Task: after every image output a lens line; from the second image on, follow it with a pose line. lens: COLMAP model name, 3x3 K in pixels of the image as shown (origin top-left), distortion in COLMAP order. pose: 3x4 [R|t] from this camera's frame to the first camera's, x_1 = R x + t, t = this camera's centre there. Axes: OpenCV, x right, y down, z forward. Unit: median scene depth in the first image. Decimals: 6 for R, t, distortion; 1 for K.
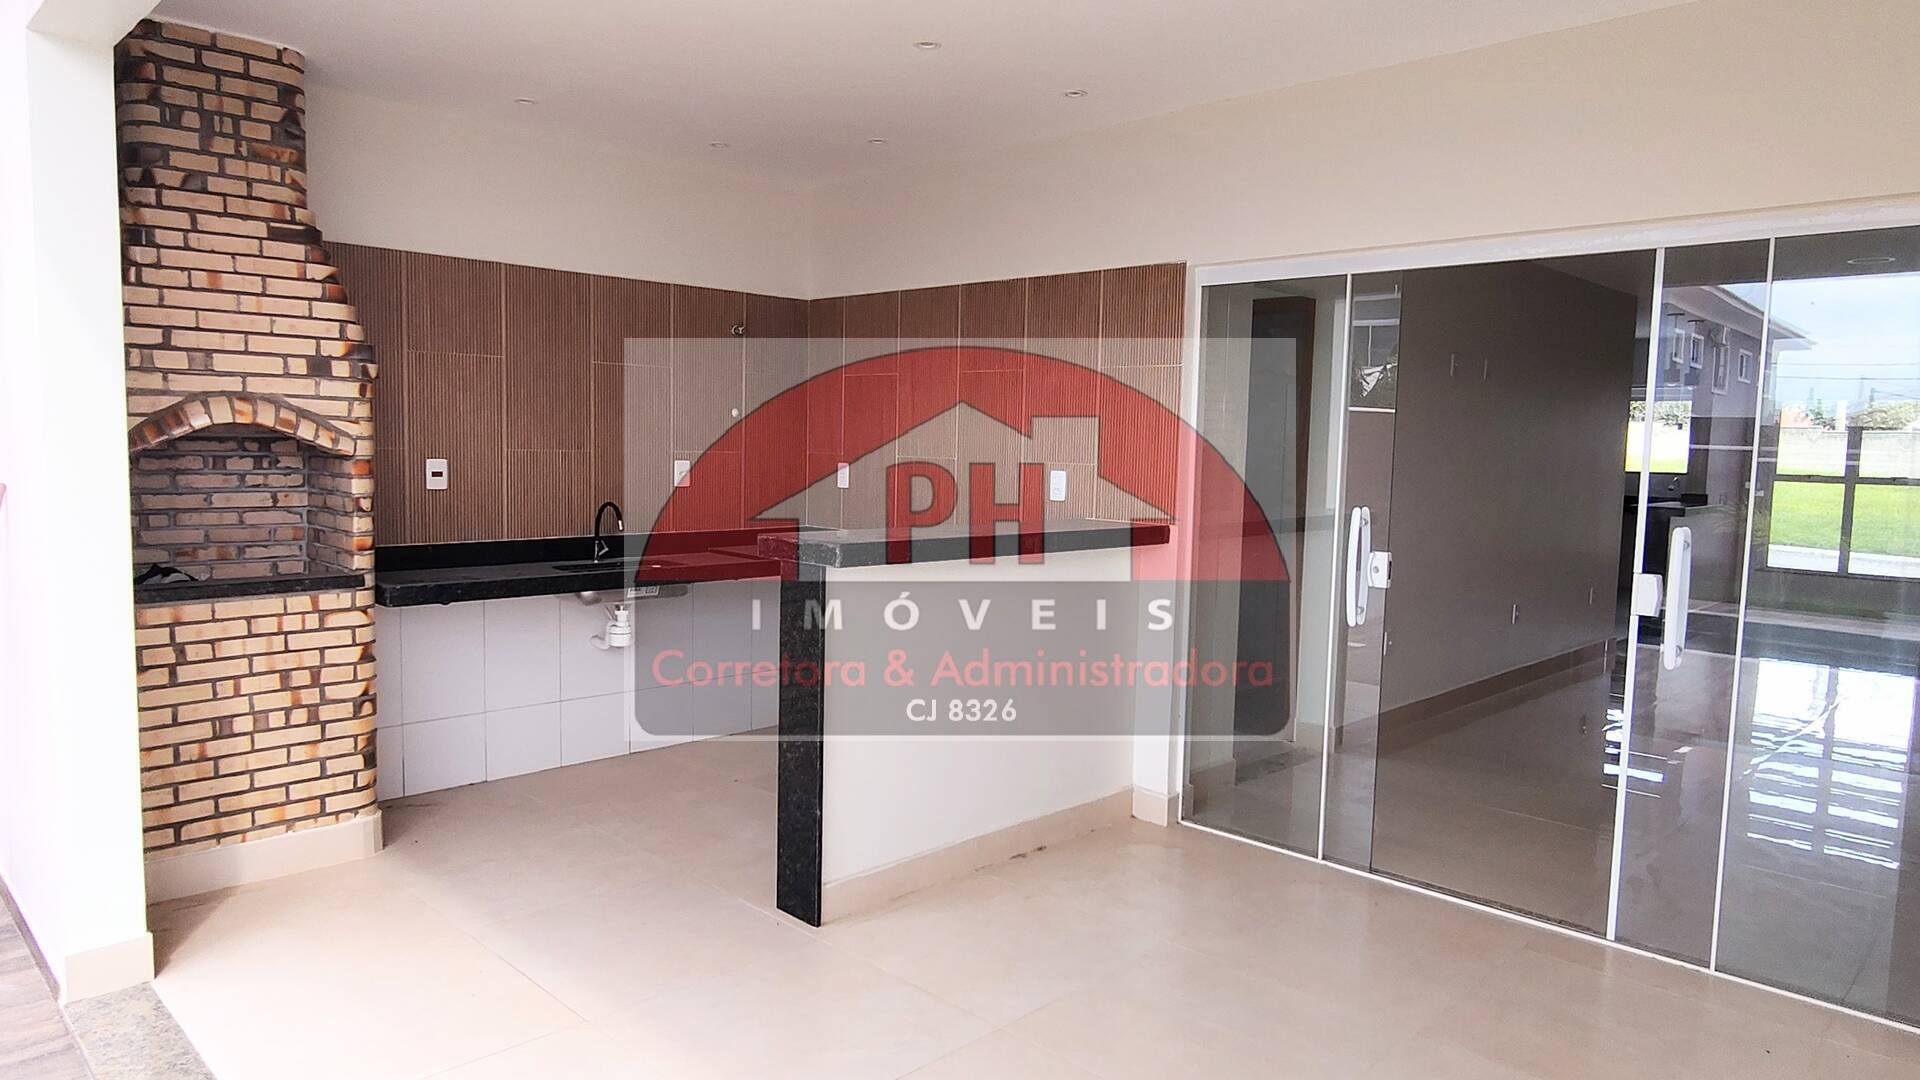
lens RADIAL K [[1188.8, 0, 966.7], [0, 1188.8, 536.7], [0, 0, 1]] dist [-0.008173, 0.000182]
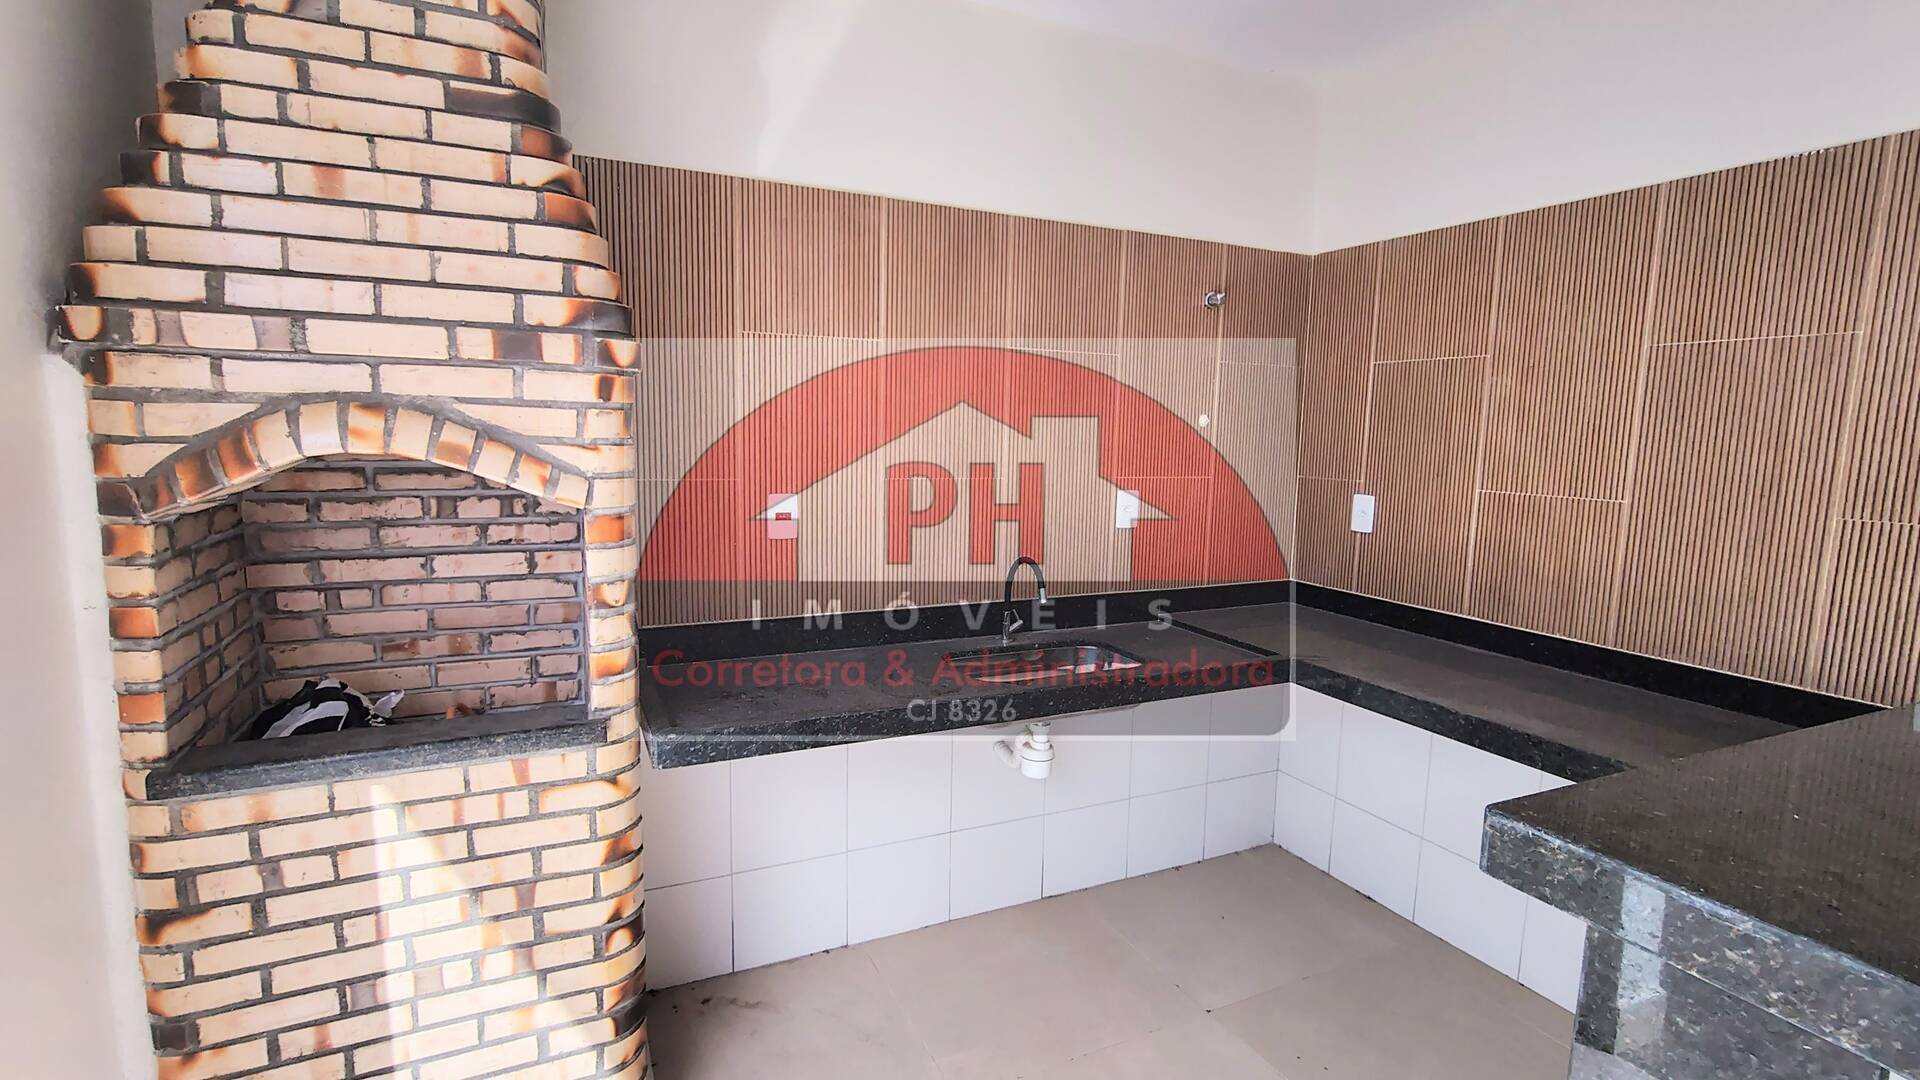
lens RADIAL K [[876.9, 0, 960.2], [0, 876.9, 539.8], [0, 0, 1]] dist [-0.009226, 0.005965]
pose [[0.937360, 0.042540, -0.345756, -0.220751], [-0.029048, 0.998604, 0.044115, -0.079252], [0.347150, -0.031308, 0.937287, 0.698907]]
